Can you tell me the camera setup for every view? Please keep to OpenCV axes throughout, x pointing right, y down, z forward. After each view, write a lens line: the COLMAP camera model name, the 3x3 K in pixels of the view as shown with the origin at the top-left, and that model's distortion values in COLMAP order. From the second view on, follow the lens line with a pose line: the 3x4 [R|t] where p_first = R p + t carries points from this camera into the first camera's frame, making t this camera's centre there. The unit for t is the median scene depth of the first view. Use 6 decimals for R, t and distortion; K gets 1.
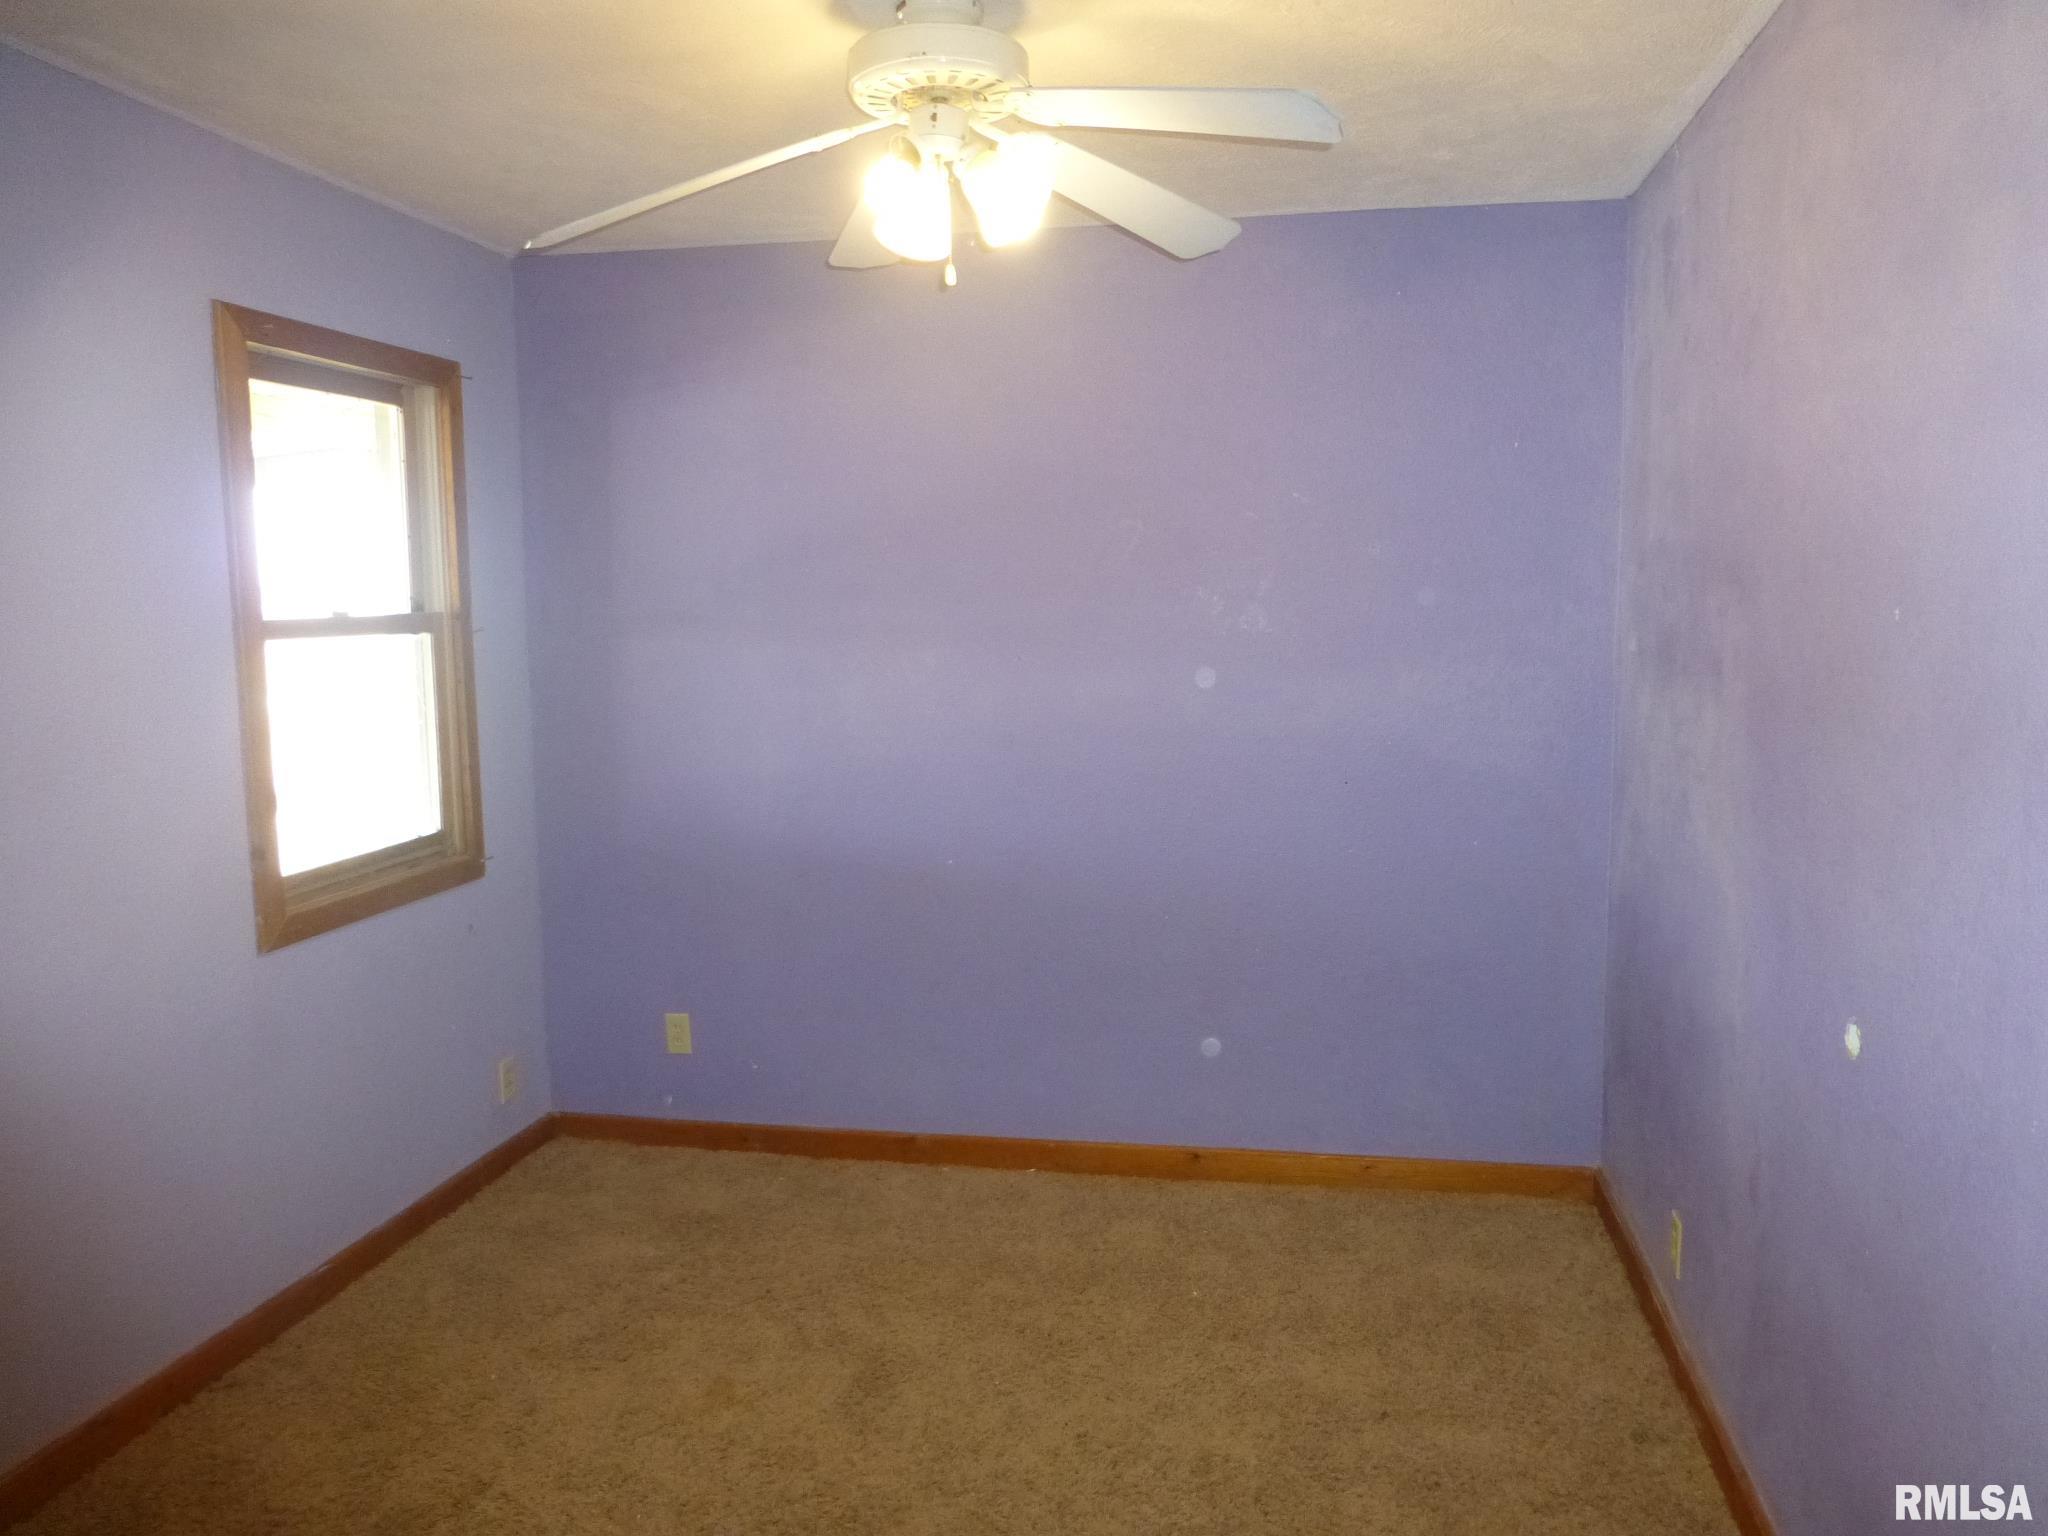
lens RADIAL K [[1466.7, 0, 1050.1], [0, 1466.7, 766.1], [0, 0, 1]] dist [-0.008042, 0.001588]
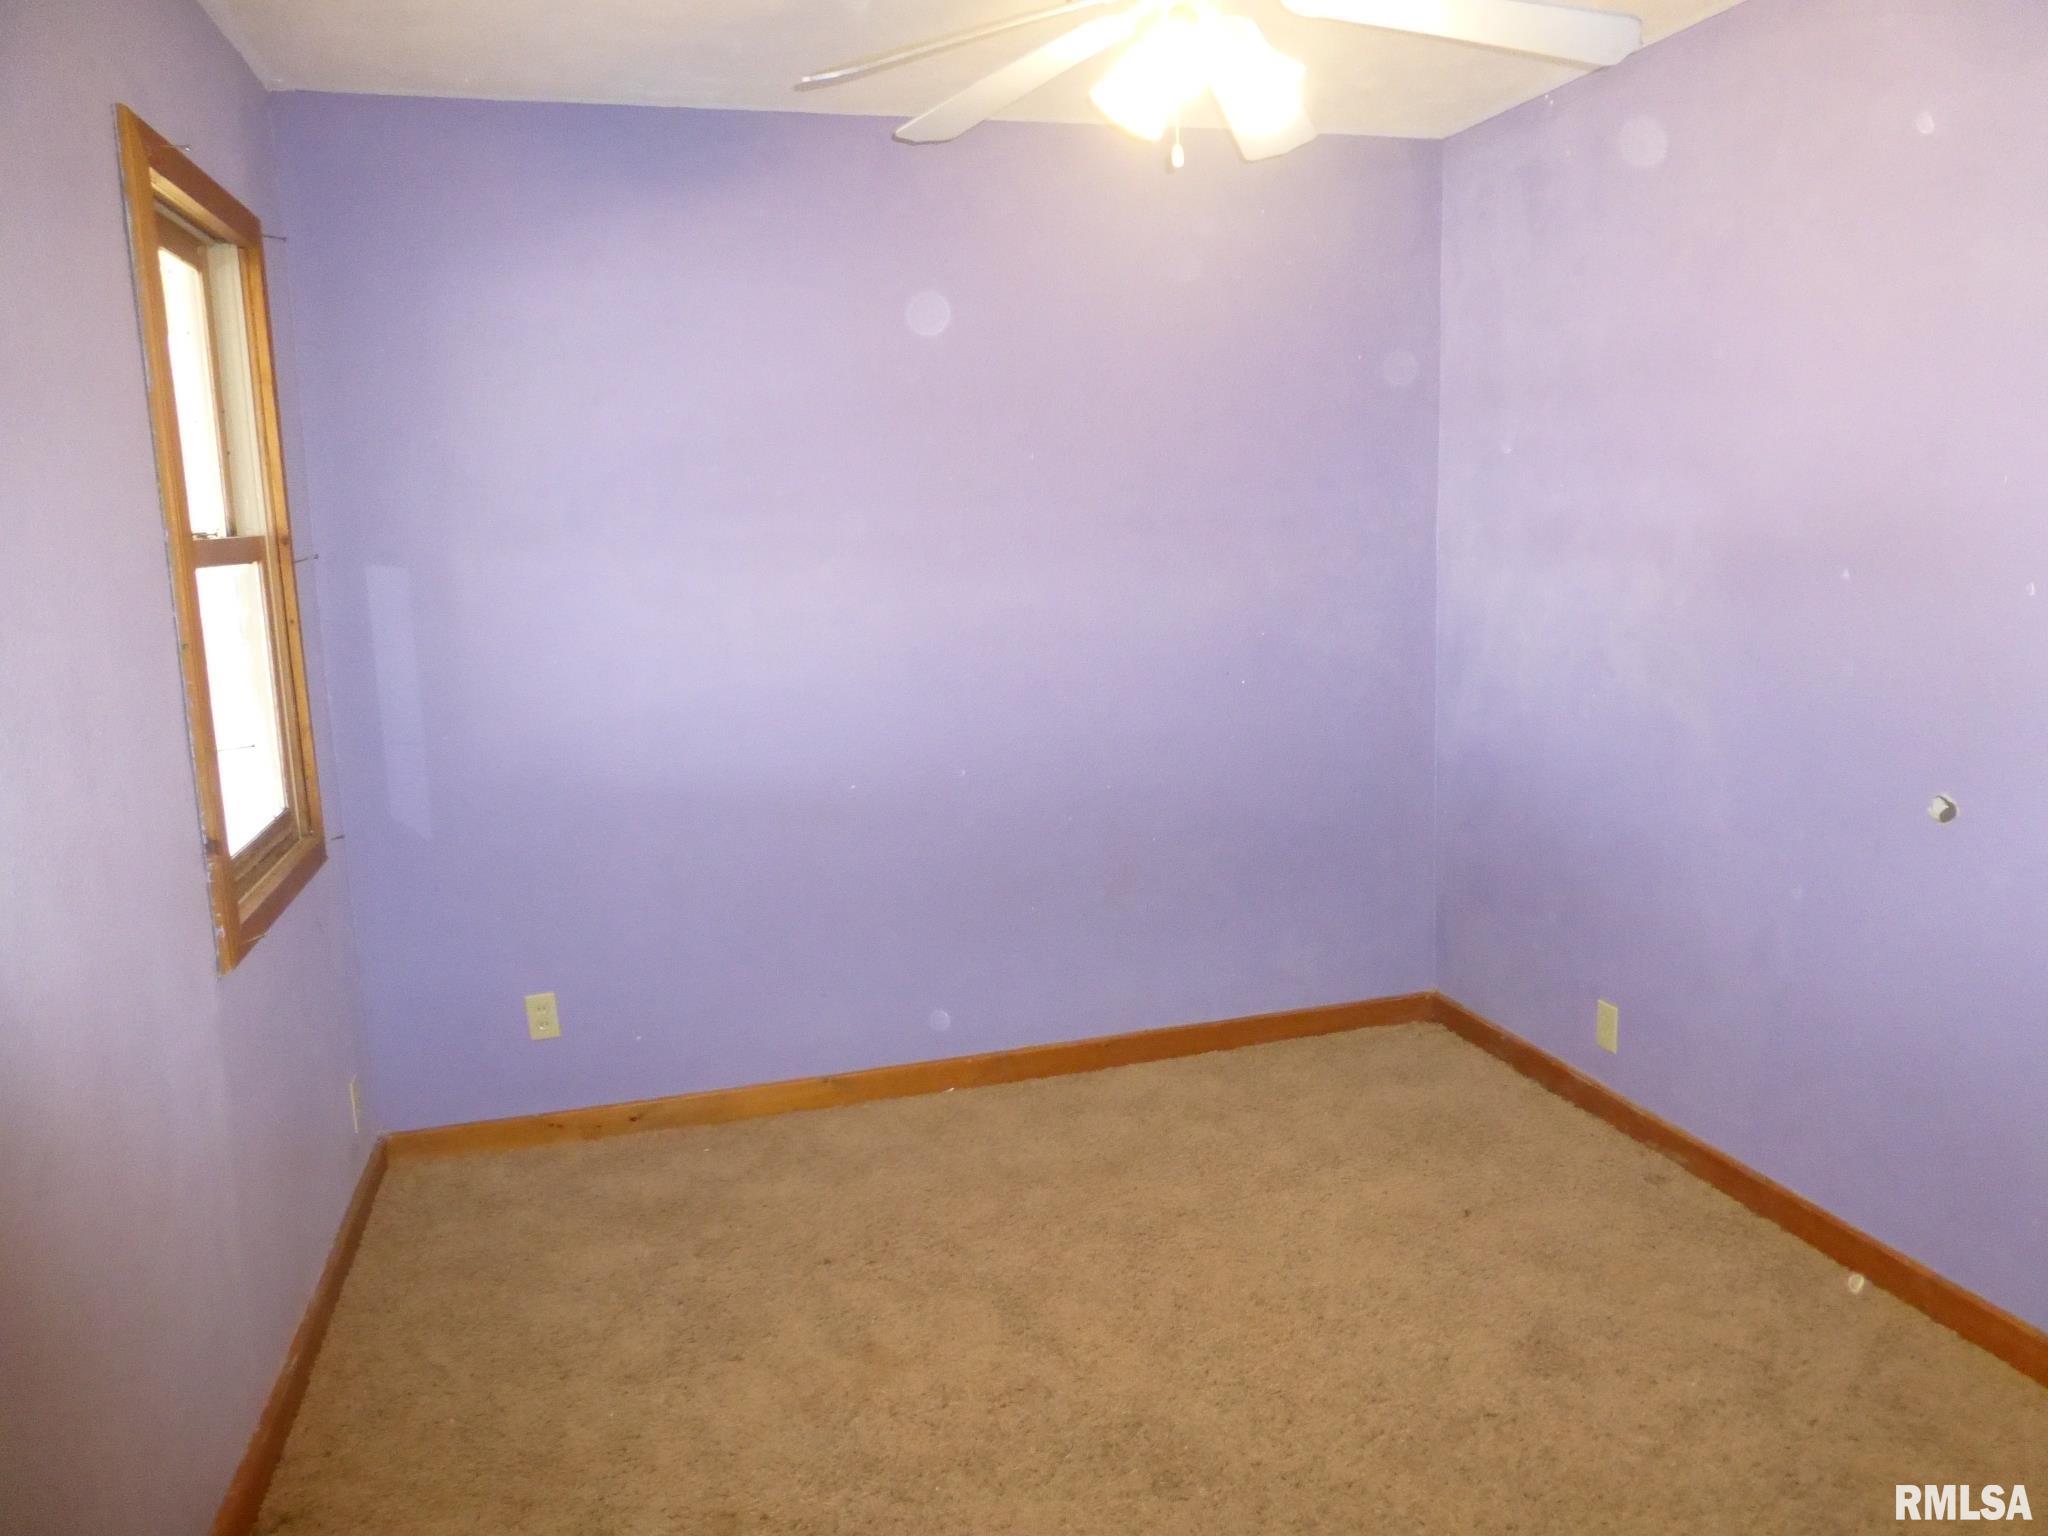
lens RADIAL K [[1466.7, 0, 1050.1], [0, 1466.7, 766.1], [0, 0, 1]] dist [-0.008042, 0.001588]
pose [[0.896438, -0.094522, 0.432972, -0.397707], [0.074004, 0.995200, 0.064041, 0.000242], [-0.436946, -0.025367, 0.899130, 0.097799]]
